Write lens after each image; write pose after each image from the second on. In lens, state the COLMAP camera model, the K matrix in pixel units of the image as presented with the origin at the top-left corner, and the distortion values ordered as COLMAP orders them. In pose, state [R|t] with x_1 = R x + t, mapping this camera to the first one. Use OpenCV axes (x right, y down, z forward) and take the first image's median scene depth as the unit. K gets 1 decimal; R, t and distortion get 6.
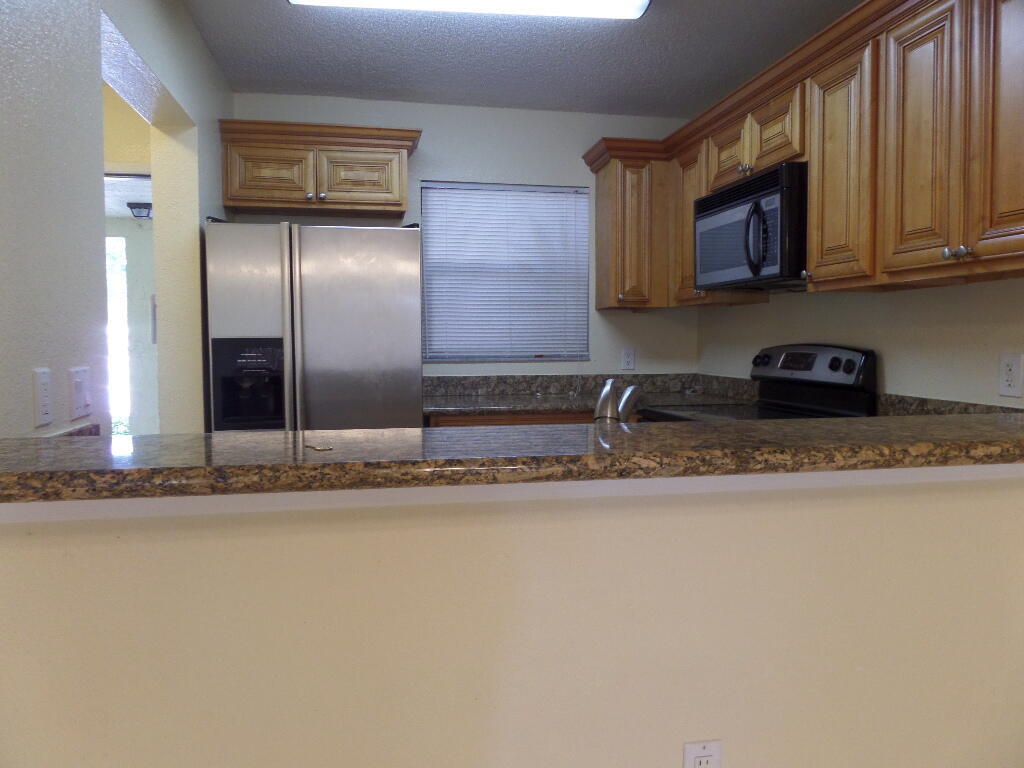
lens RADIAL K [[757.3, 0, 512.0], [0, 757.3, 384.0], [0, 0, 1]] dist [-0.009485, -0.007466]
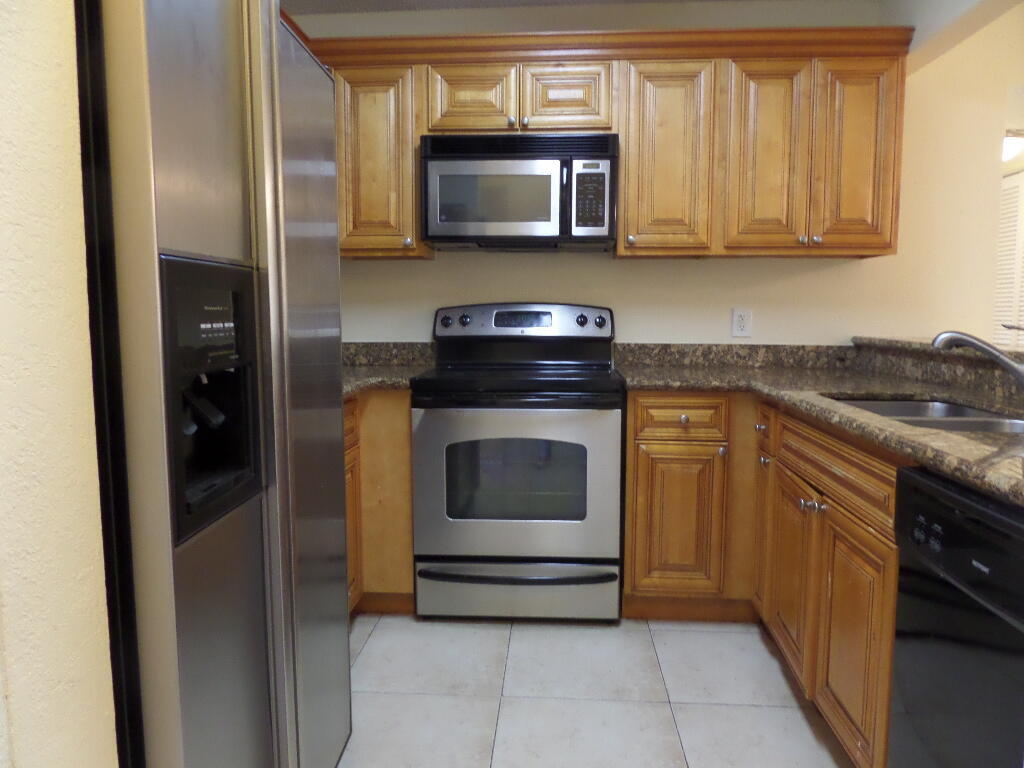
lens RADIAL K [[757.3, 0, 512.0], [0, 757.3, 384.0], [0, 0, 1]] dist [-0.009485, -0.007466]
pose [[0.232197, -0.089124, 0.968577, -0.732359], [0.054462, 0.995422, 0.078538, -0.027079], [-0.971143, 0.034514, 0.235988, 0.870205]]
